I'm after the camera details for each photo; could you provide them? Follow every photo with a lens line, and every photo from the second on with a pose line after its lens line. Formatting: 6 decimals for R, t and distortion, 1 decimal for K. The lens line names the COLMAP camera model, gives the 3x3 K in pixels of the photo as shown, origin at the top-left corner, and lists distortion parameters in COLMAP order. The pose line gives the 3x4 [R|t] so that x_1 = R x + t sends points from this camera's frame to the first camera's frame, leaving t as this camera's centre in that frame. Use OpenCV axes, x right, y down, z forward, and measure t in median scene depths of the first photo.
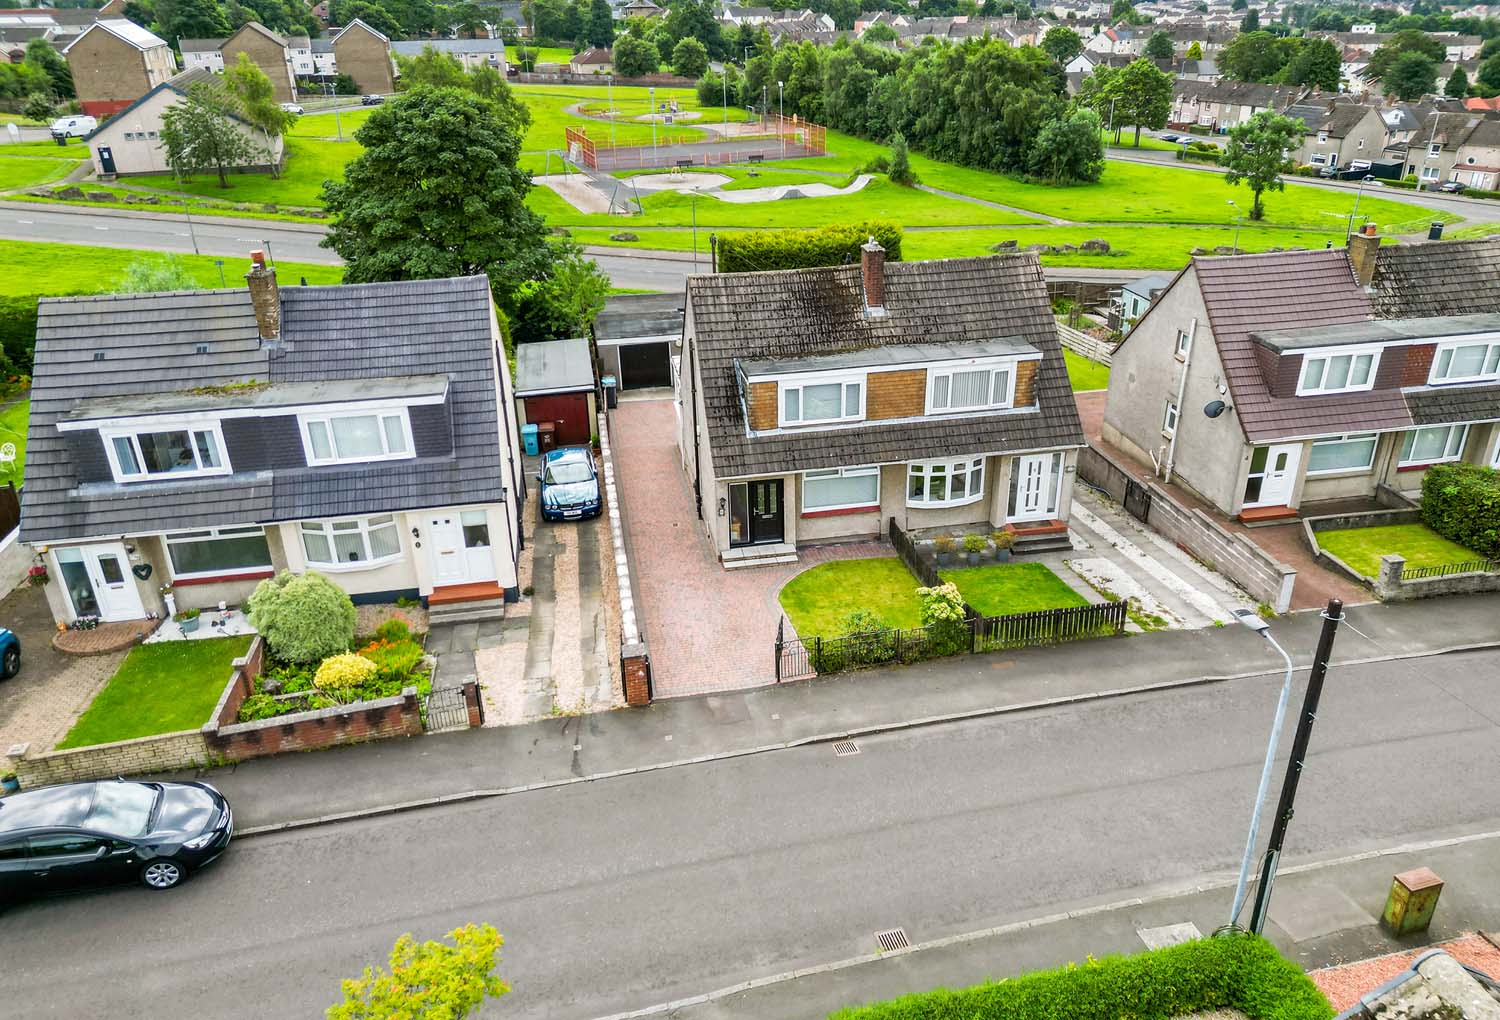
lens RADIAL K [[1036.3, 0, 735.4], [0, 1036.3, 525.8], [0, 0, 1]] dist [0.052572, -0.031504]
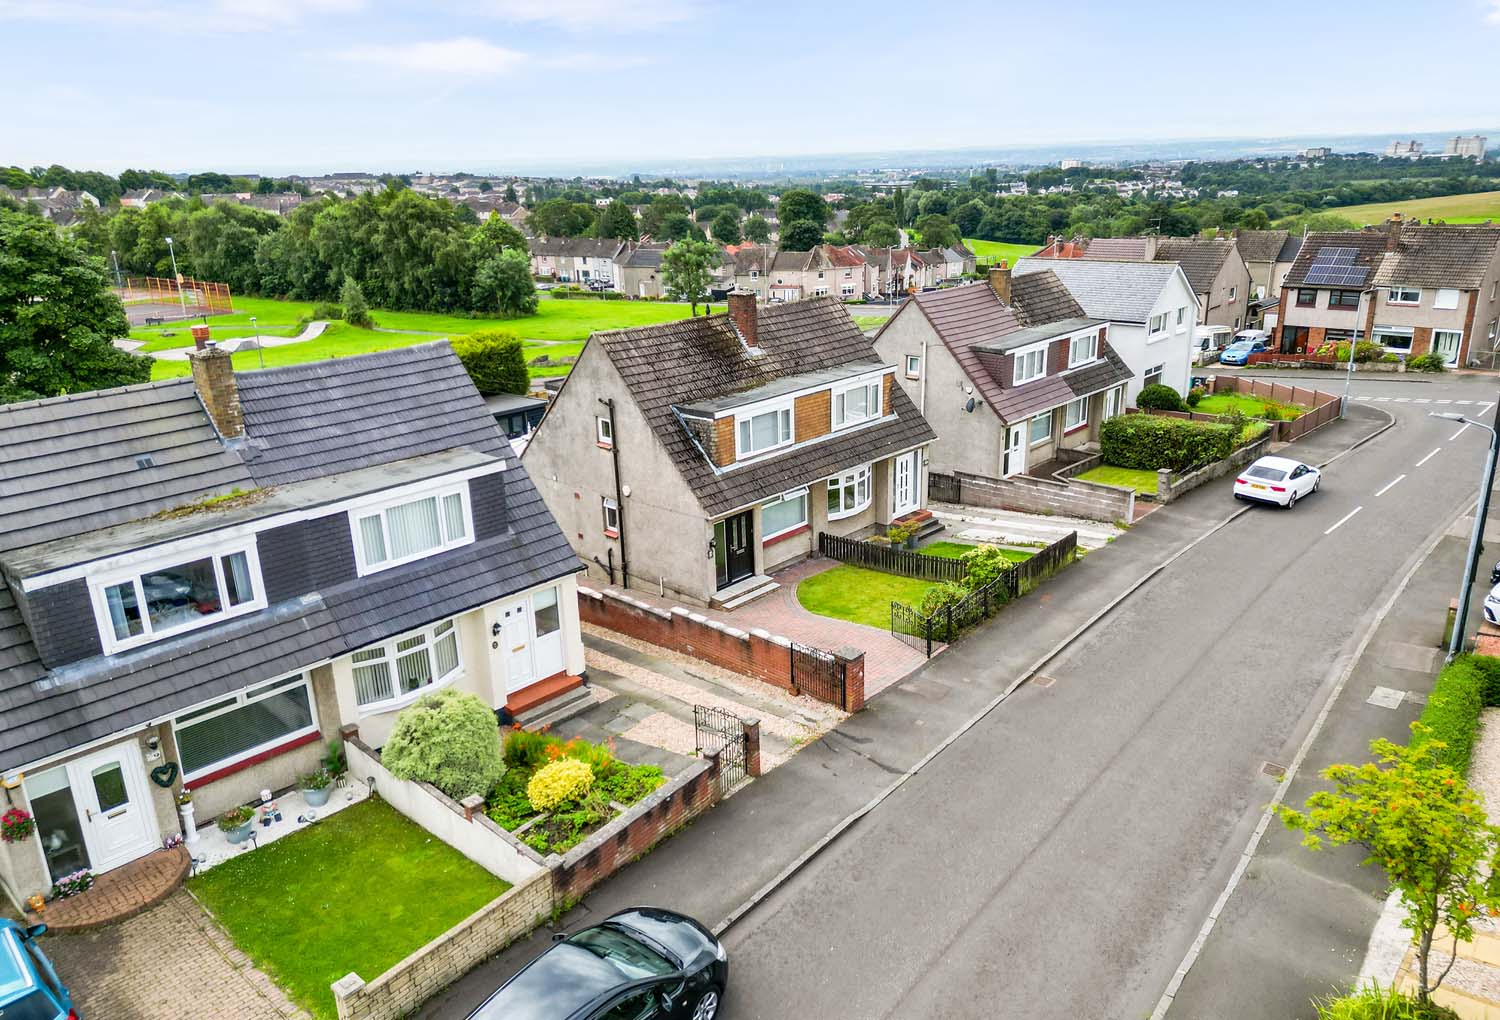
lens RADIAL K [[1036.3, 0, 738.9], [0, 1036.3, 521.0], [0, 0, 1]] dist [0.052572, -0.031504]
pose [[0.805386, -0.192457, 0.560636, -0.538115], [0.274684, 0.959316, -0.065282, 0.028192], [-0.525264, 0.206575, 0.825485, 0.173965]]
